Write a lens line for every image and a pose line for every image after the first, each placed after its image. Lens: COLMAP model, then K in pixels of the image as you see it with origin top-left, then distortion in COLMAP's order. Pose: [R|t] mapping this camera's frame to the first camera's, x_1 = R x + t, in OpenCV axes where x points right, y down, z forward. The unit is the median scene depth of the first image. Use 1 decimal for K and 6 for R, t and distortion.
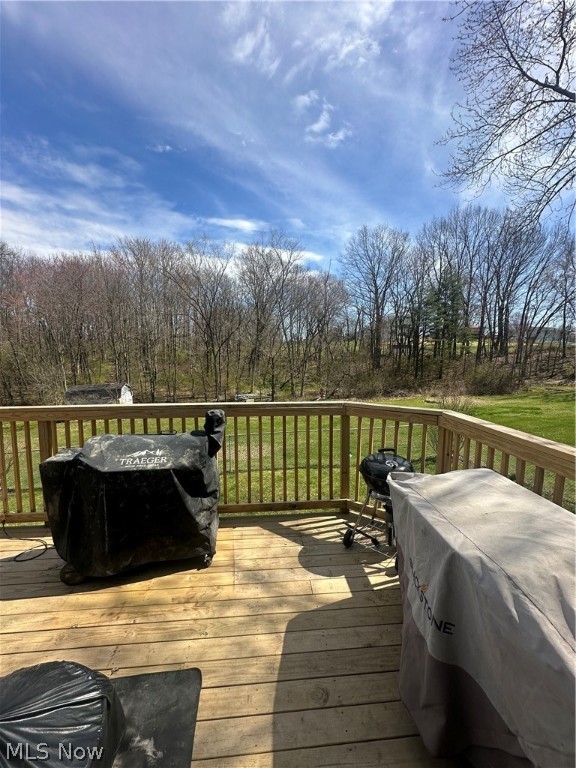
lens RADIAL K [[308.6, 0, 288.0], [0, 308.6, 384.0], [0, 0, 1]] dist [0.001610, 0.000226]
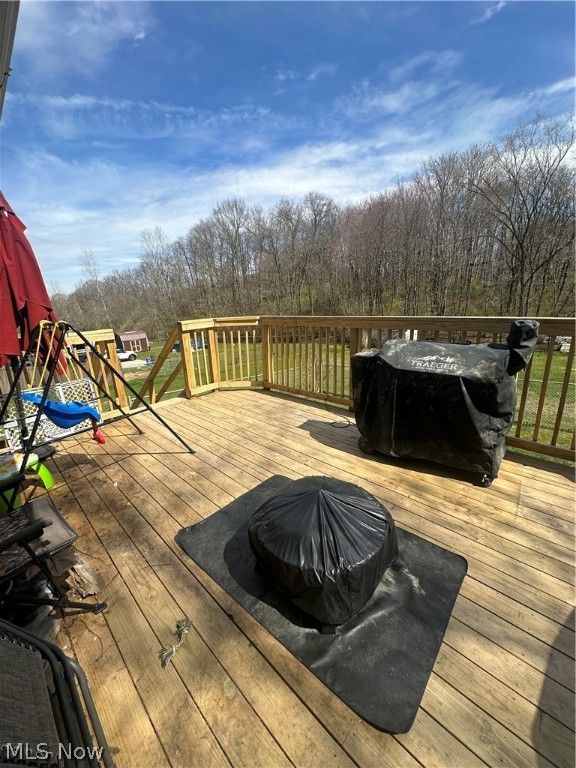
lens RADIAL K [[308.6, 0, 288.0], [0, 308.6, 384.0], [0, 0, 1]] dist [0.001610, 0.000226]
pose [[0.653252, 0.181240, -0.735129, -0.015496], [-0.030083, 0.976374, 0.213984, 0.095975], [0.756543, -0.117671, 0.643270, -0.029226]]
